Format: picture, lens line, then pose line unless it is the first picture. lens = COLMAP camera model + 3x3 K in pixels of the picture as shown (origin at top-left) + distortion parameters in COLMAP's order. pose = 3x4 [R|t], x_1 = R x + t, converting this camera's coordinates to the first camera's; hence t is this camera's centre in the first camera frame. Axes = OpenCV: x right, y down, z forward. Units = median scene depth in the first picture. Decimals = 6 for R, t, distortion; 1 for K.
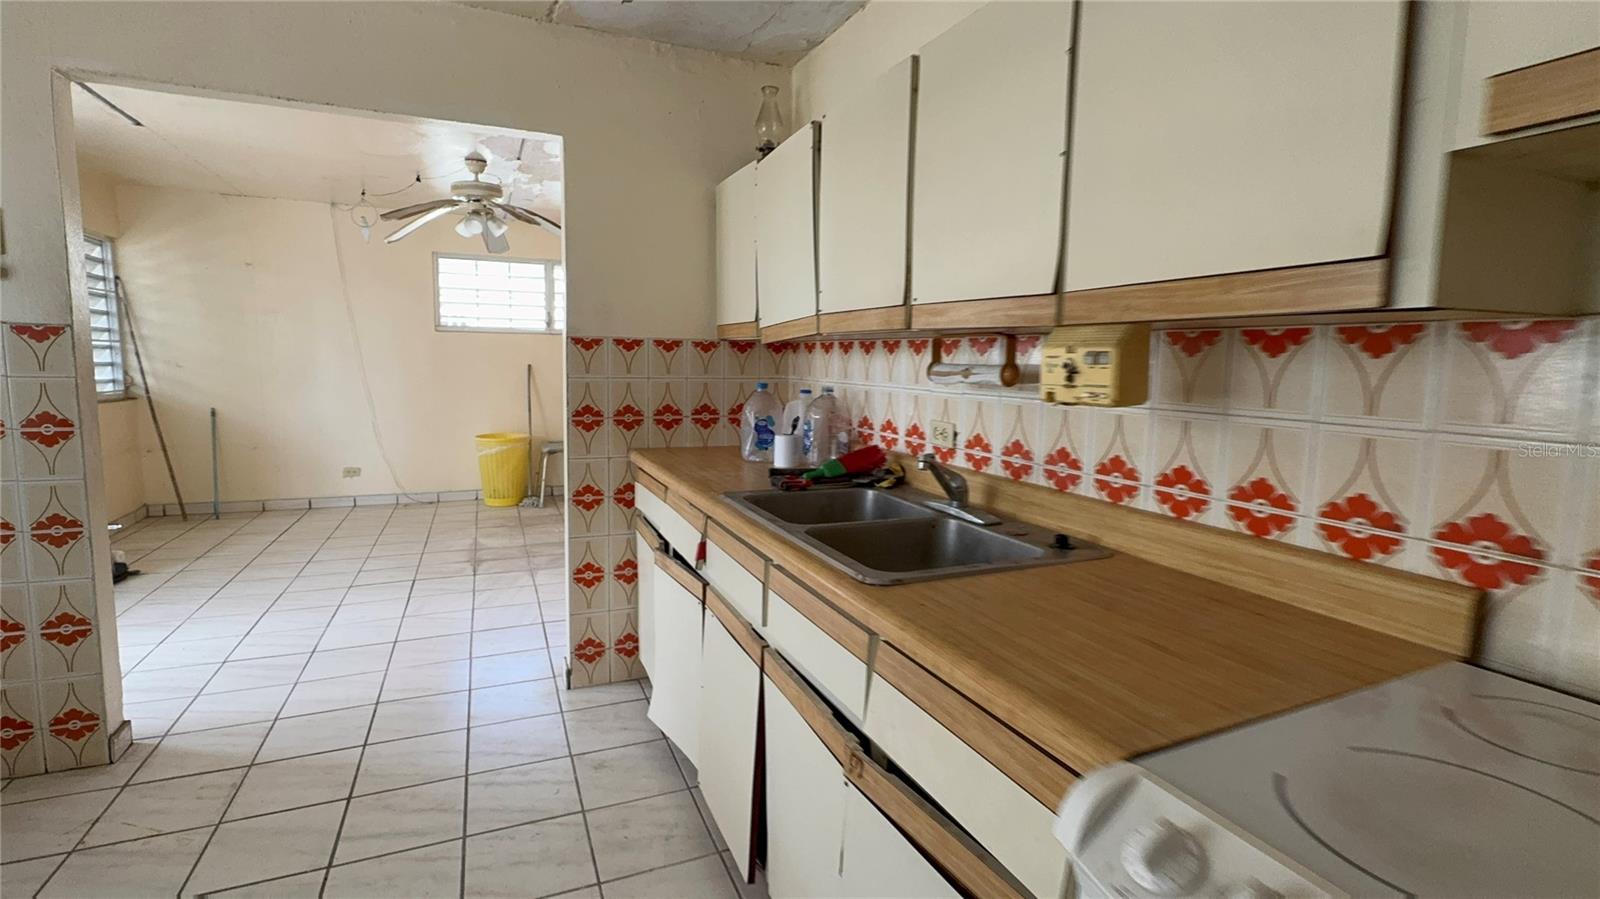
lens RADIAL K [[731.9, 0, 798.5], [0, 731.9, 442.6], [0, 0, 1]] dist [-0.002356, 0.000323]
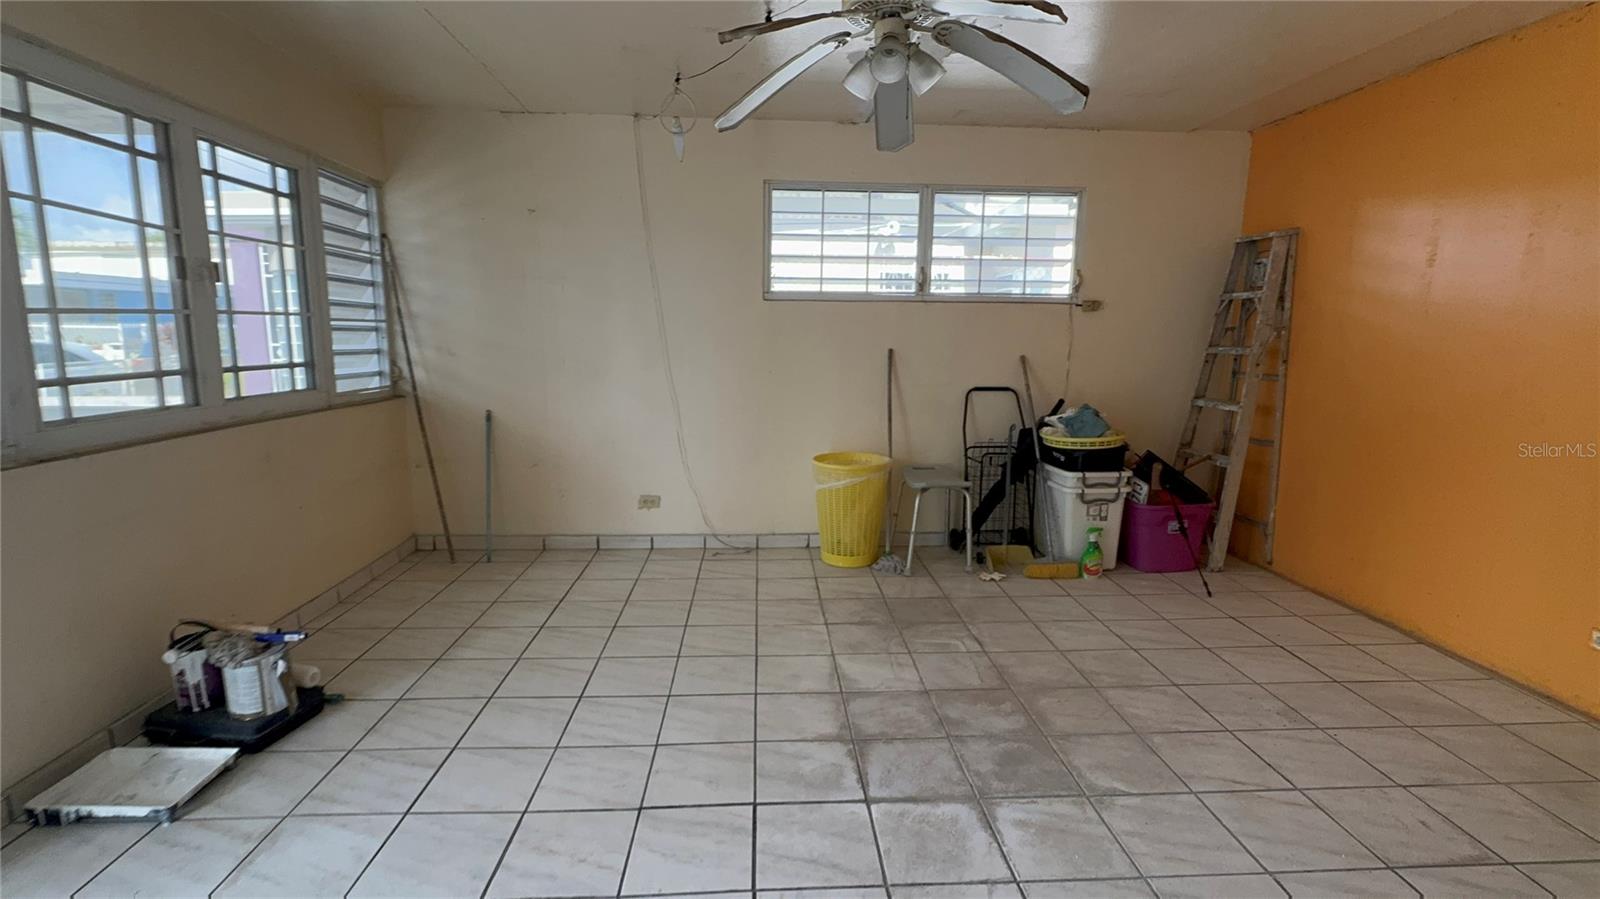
lens RADIAL K [[731.3, 0, 794.6], [0, 731.3, 430.3], [0, 0, 1]] dist [-0.002271, -0.000686]
pose [[0.937448, 0.038664, -0.345971, -0.560781], [-0.032727, 0.999200, 0.022990, -0.118713], [0.346583, -0.010229, 0.937964, 0.912014]]
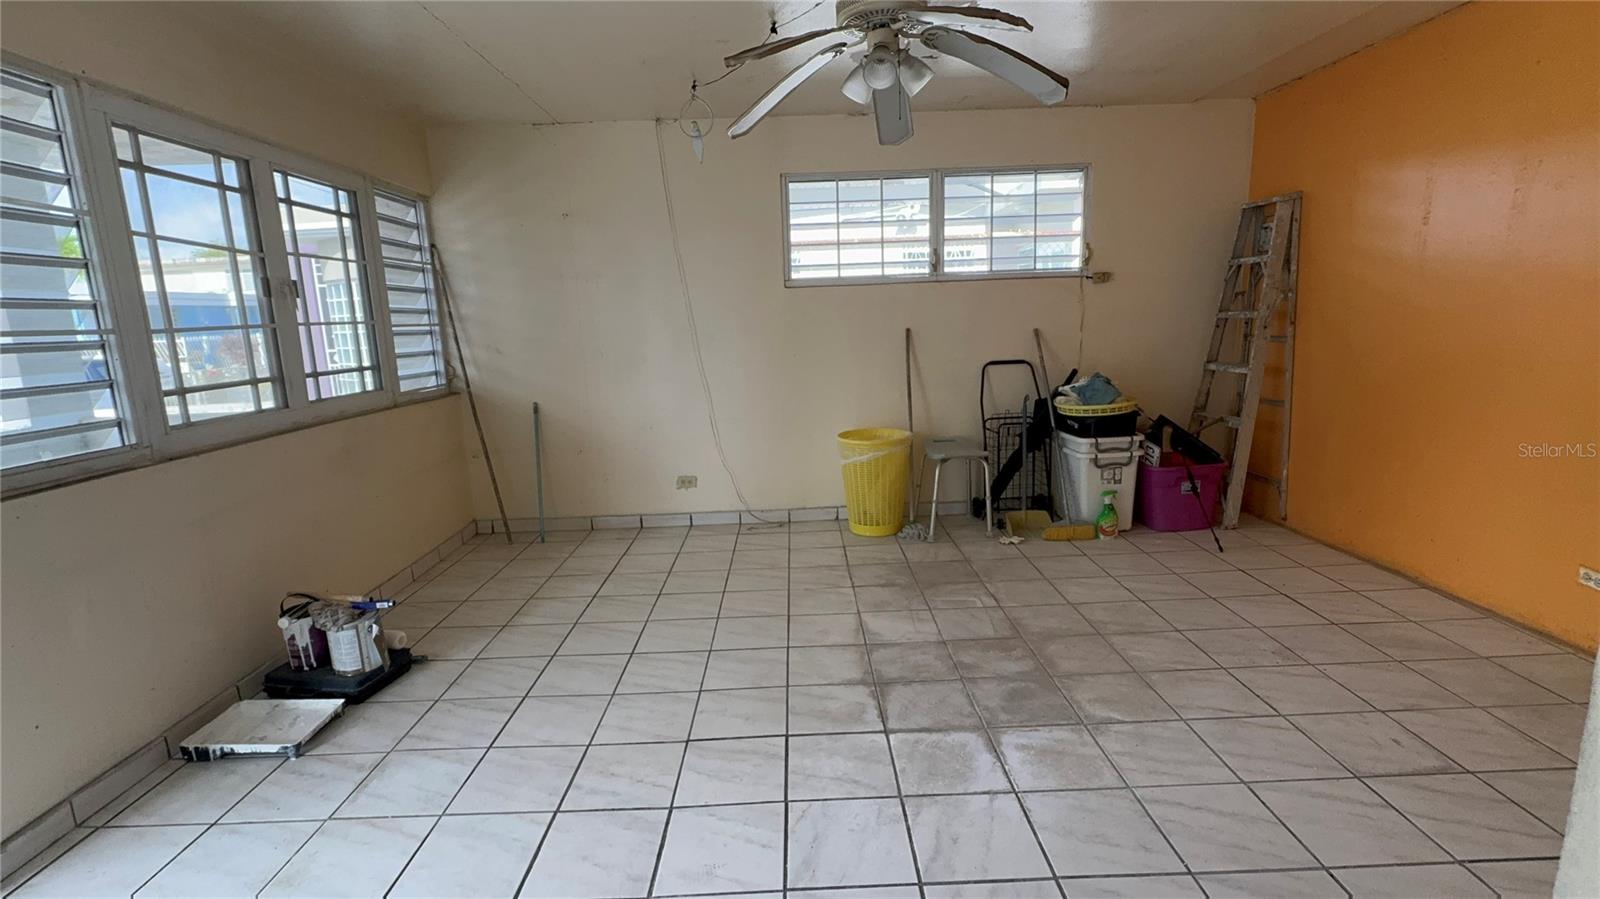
lens RADIAL K [[732.2, 0, 795.1], [0, 732.2, 433.3], [0, 0, 1]] dist [-0.001693, -0.000168]
pose [[0.920073, 0.011034, -0.391593, -0.499014], [0.009546, 0.998675, 0.050569, -0.113284], [0.391632, -0.050265, 0.918748, 0.825677]]
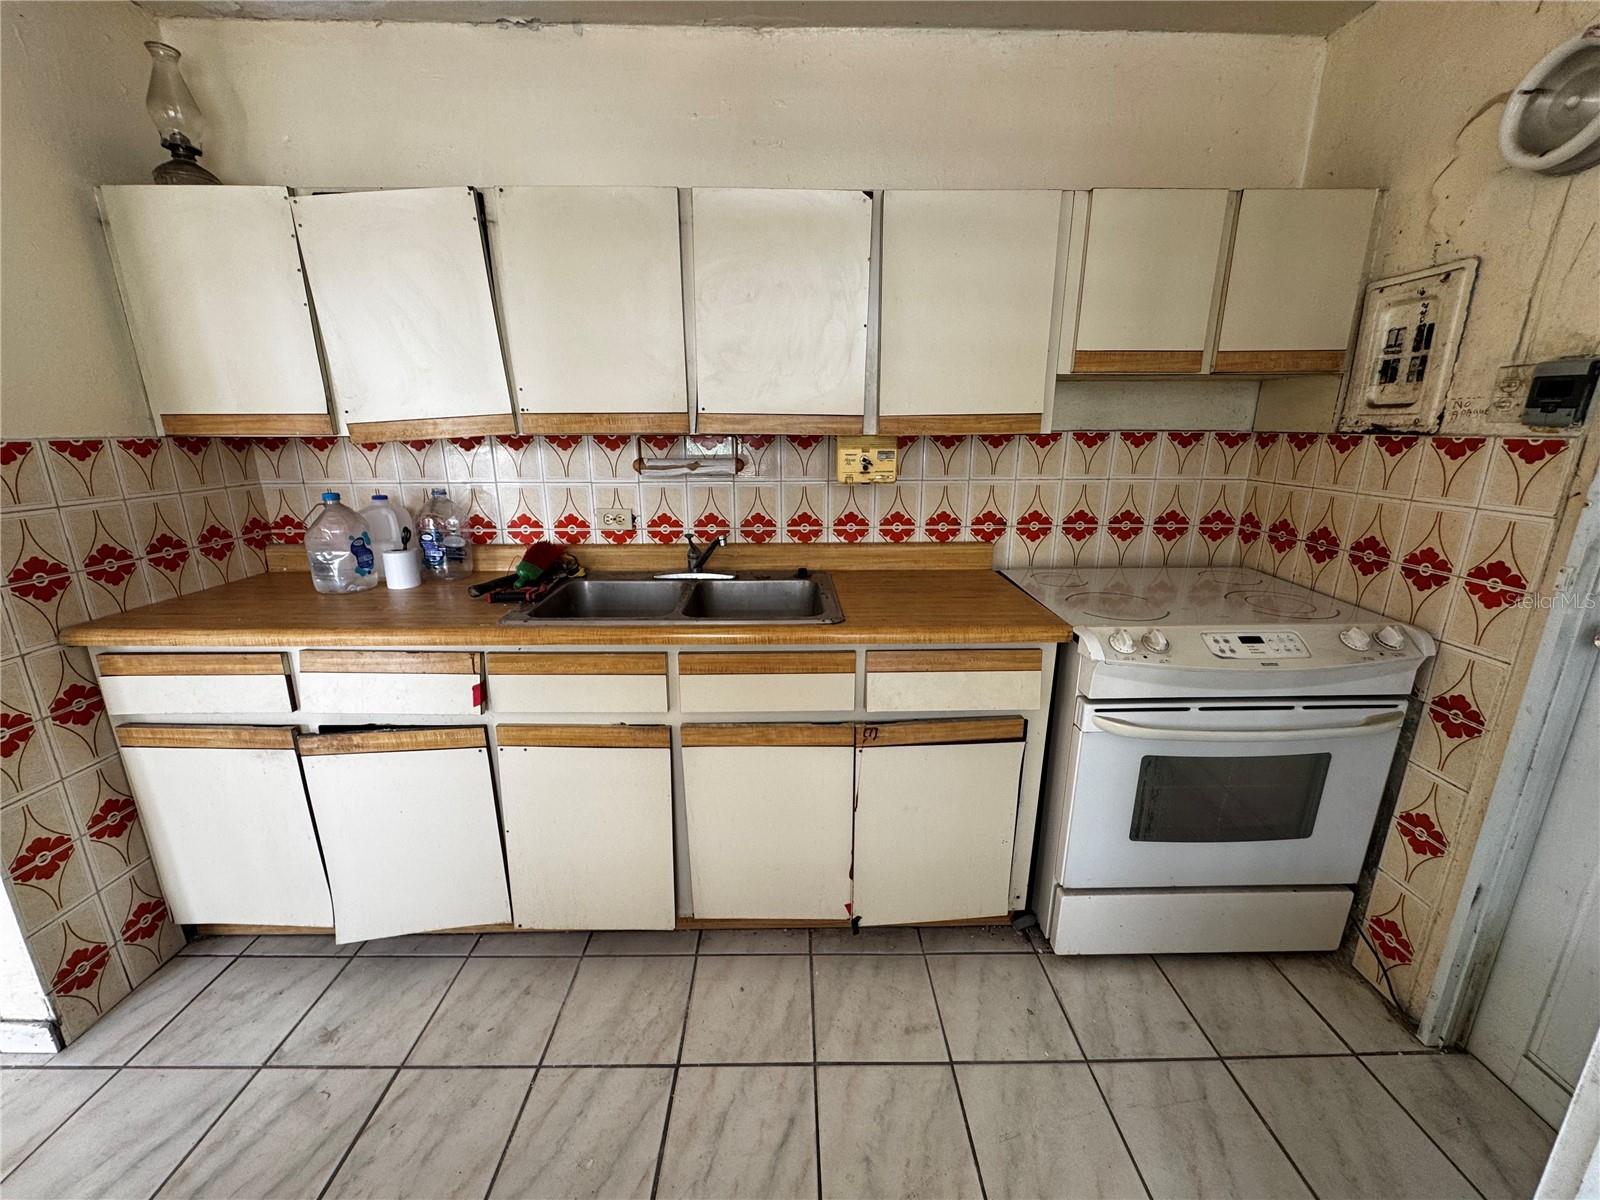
lens RADIAL K [[639.1, 0, 801.3], [0, 639.1, 592.8], [0, 0, 1]] dist [-0.002422, -0.000109]
pose [[0.386826, -0.251843, 0.887097, -0.511231], [0.115471, 0.967642, 0.224357, -0.076502], [-0.914895, 0.015647, 0.403389, 0.274261]]
